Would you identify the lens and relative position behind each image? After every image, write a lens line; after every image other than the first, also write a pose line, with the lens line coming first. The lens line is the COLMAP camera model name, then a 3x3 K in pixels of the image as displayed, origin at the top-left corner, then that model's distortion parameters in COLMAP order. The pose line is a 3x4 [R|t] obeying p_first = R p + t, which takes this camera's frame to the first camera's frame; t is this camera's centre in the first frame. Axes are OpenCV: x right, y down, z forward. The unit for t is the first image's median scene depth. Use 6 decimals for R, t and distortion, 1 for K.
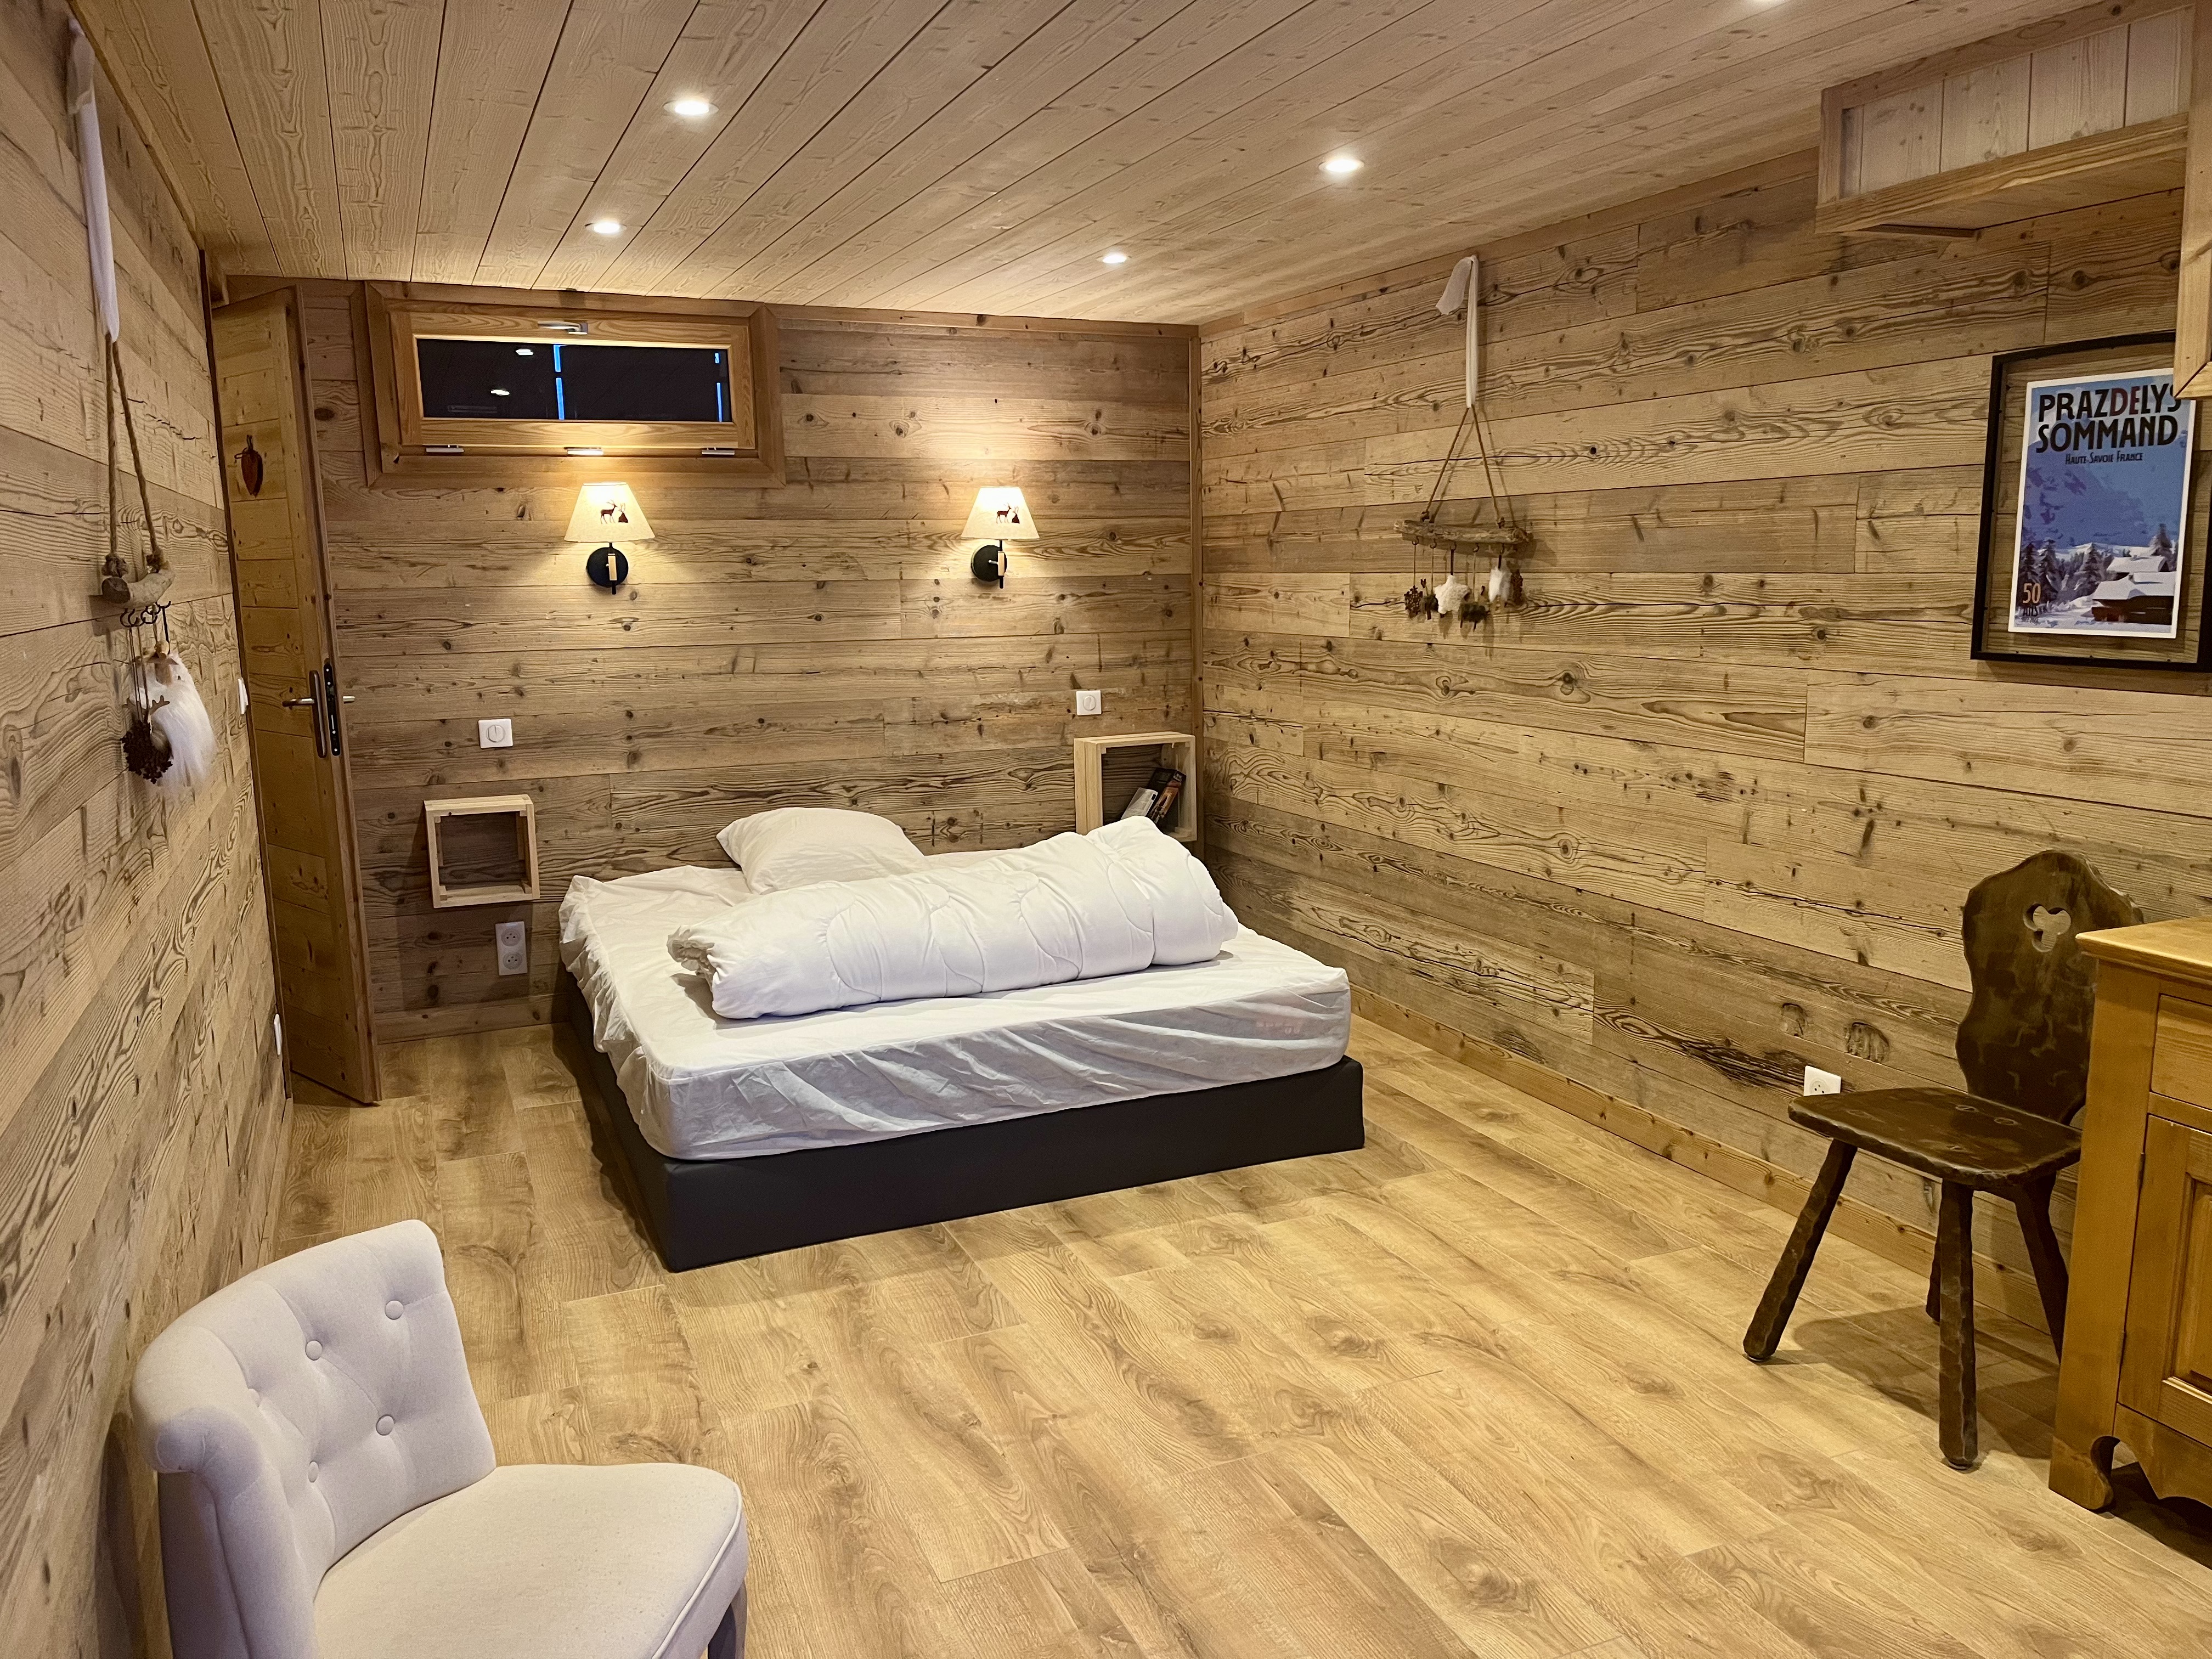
lens RADIAL K [[1666.0, 0, 1104.0], [0, 1666.0, 831.2], [0, 0, 1]] dist [0.060250, -0.088968]
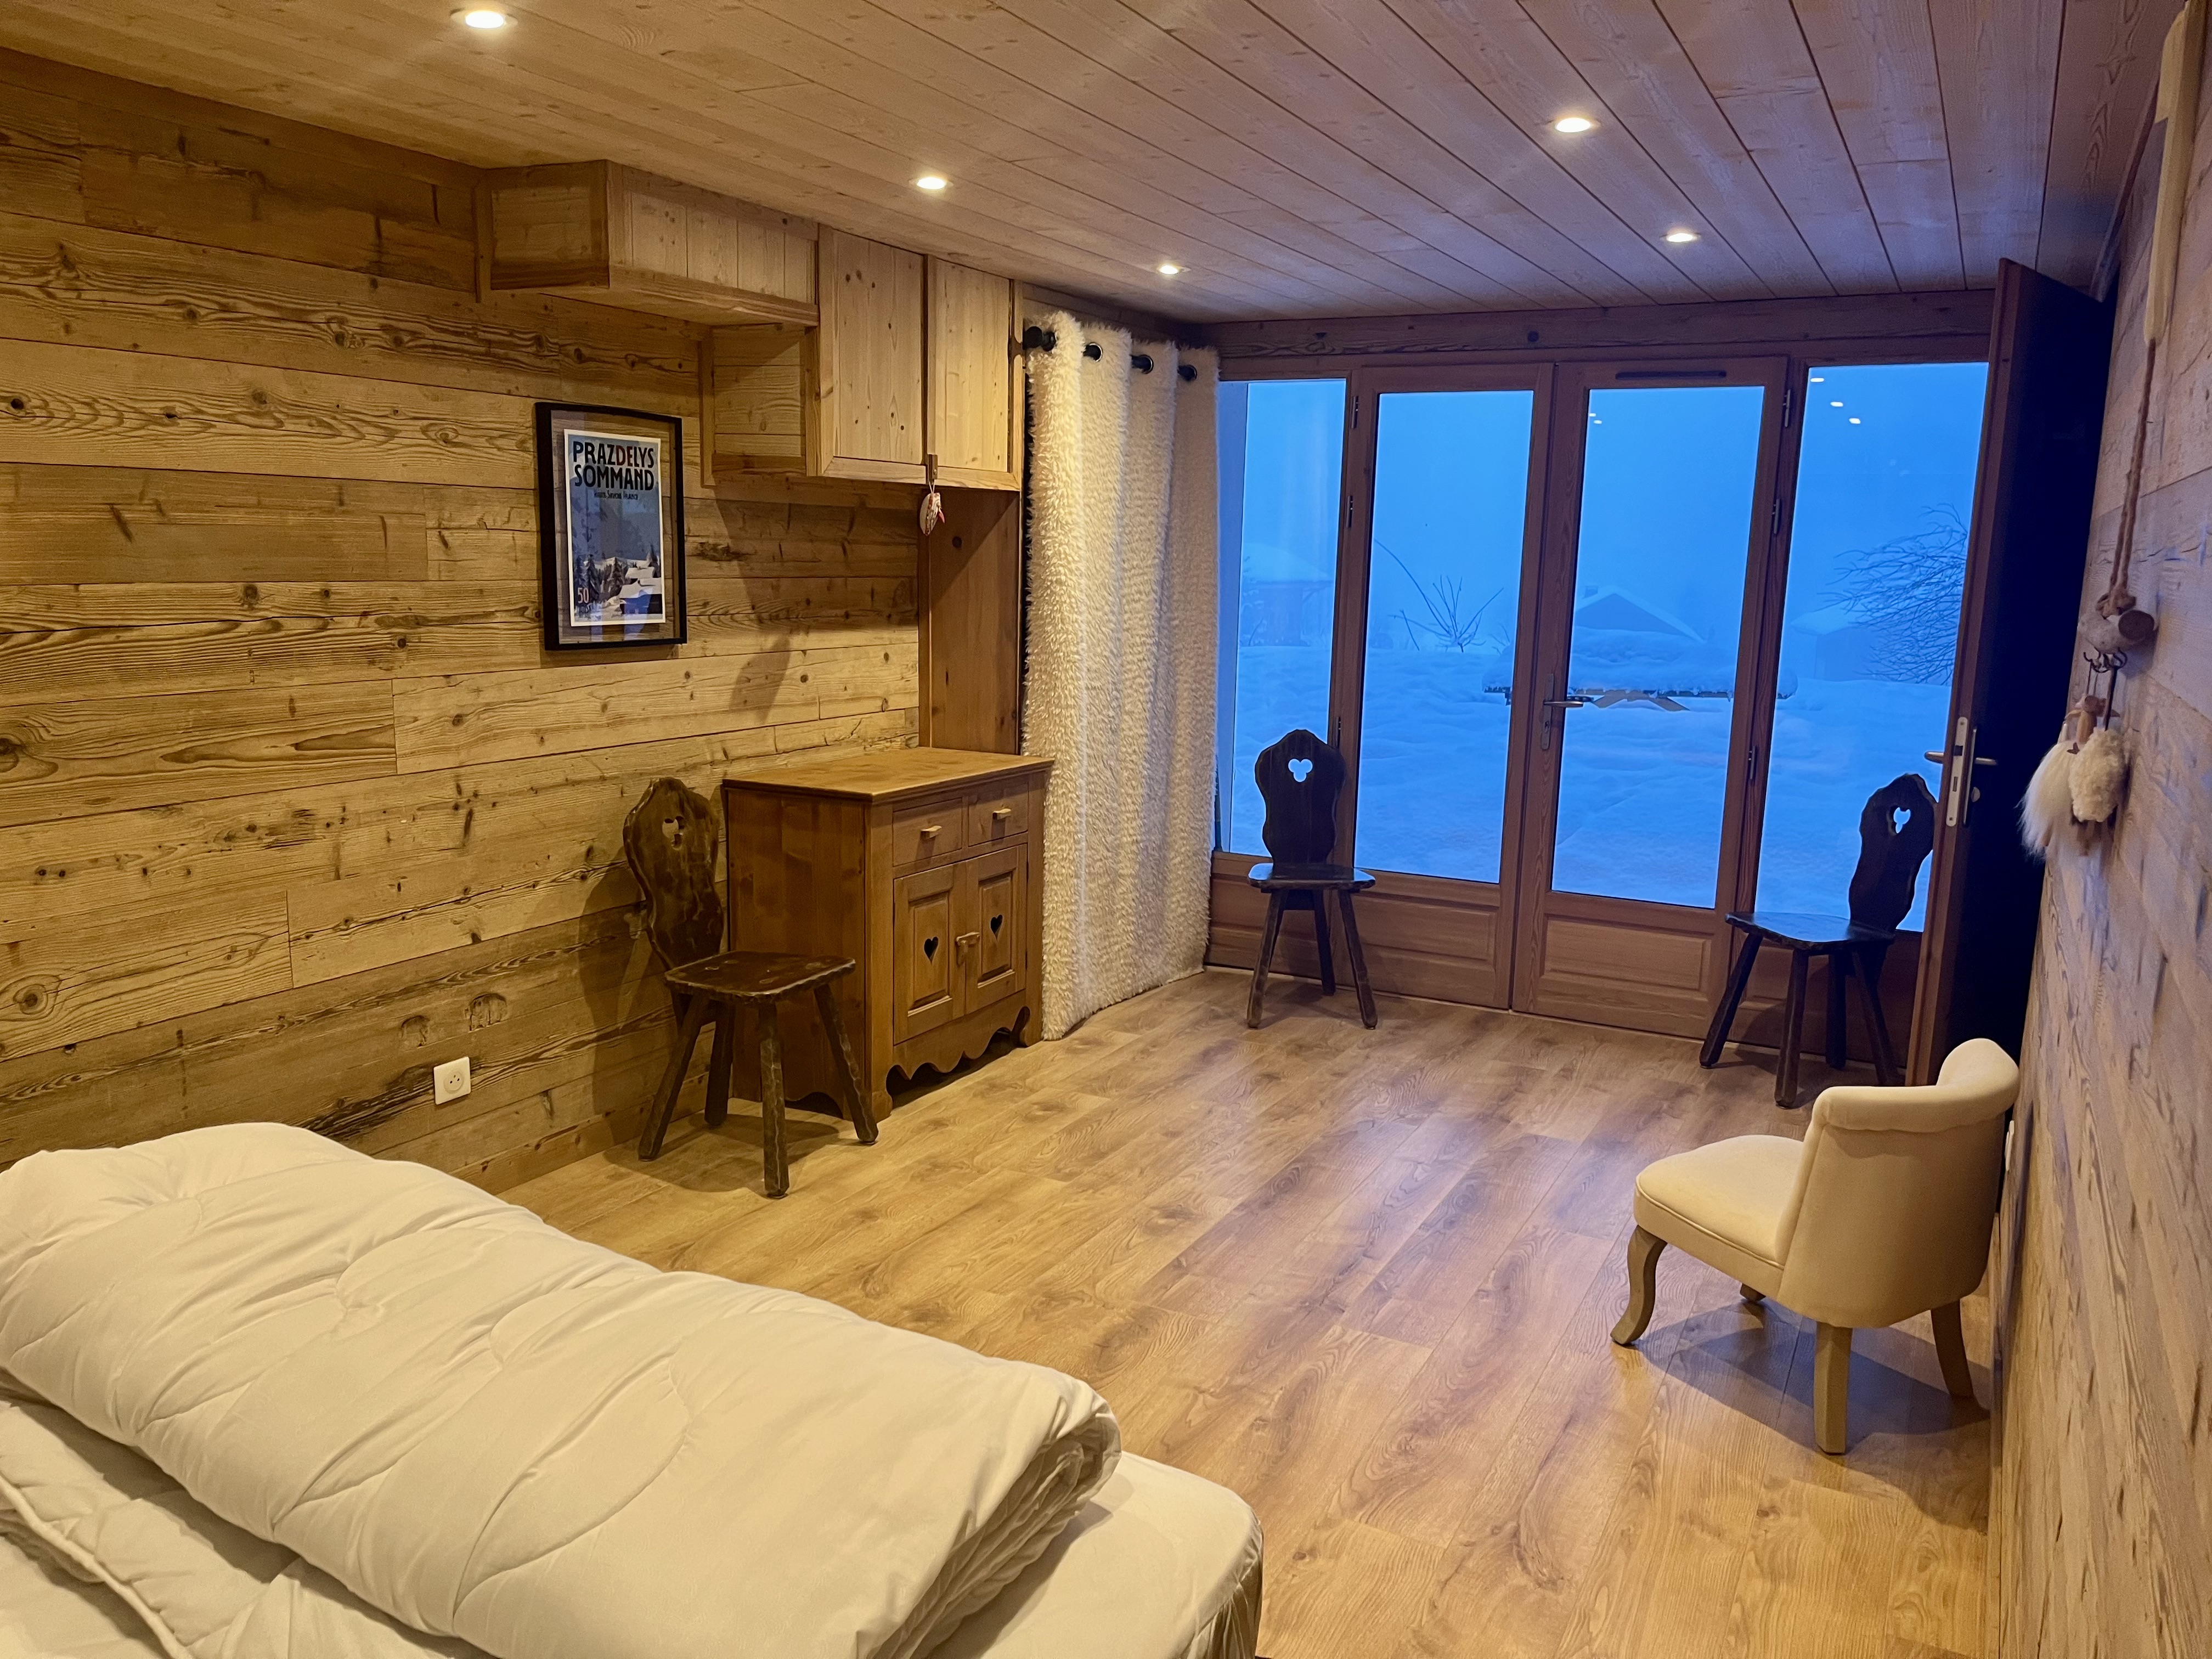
lens RADIAL K [[1666.0, 0, 1117.0], [0, 1666.0, 852.8], [0, 0, 1]] dist [0.060250, -0.088968]
pose [[-0.640409, -0.138842, 0.755380, -0.649395], [0.110557, 0.956616, 0.269560, -0.232285], [-0.760035, 0.256141, -0.597275, 1.379737]]
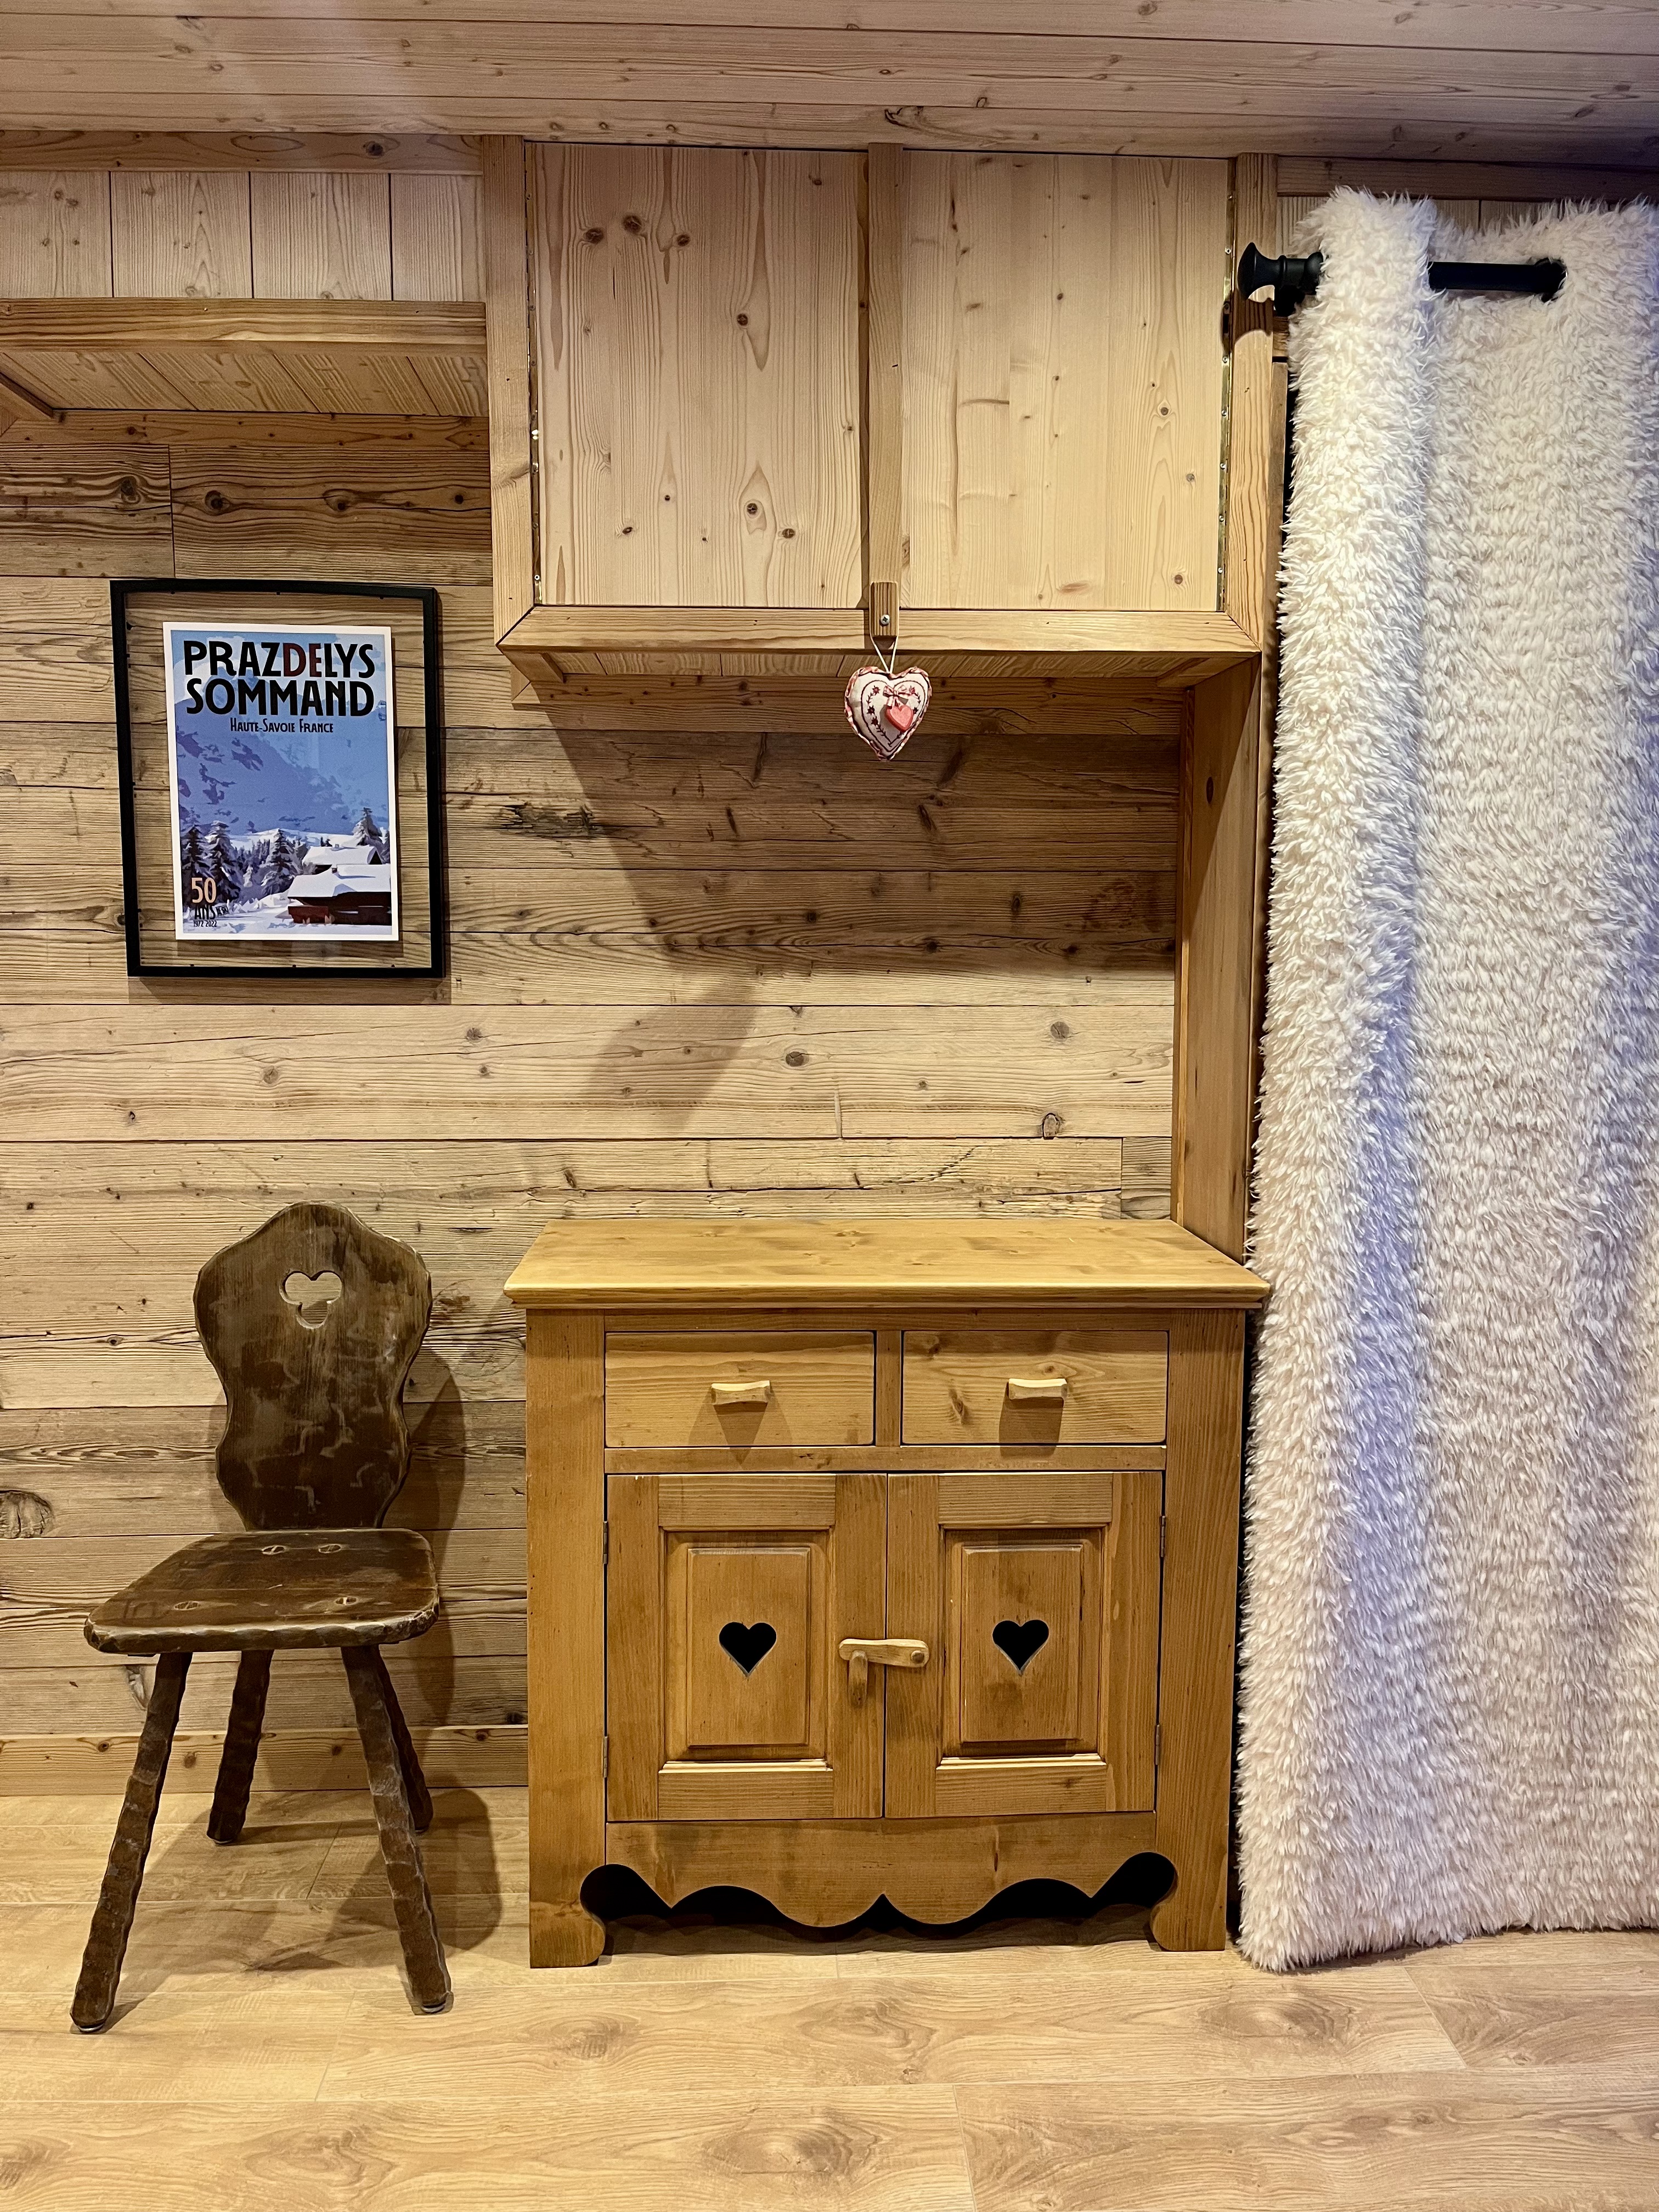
lens RADIAL K [[1666.0, 0, 843.2], [0, 1666.0, 1123.3], [0, 0, 1]] dist [0.060250, -0.088968]
pose [[0.341603, -0.088700, 0.935649, -0.088861], [0.143066, 0.988842, 0.041510, -0.020331], [-0.928891, 0.119680, 0.350482, 0.415881]]
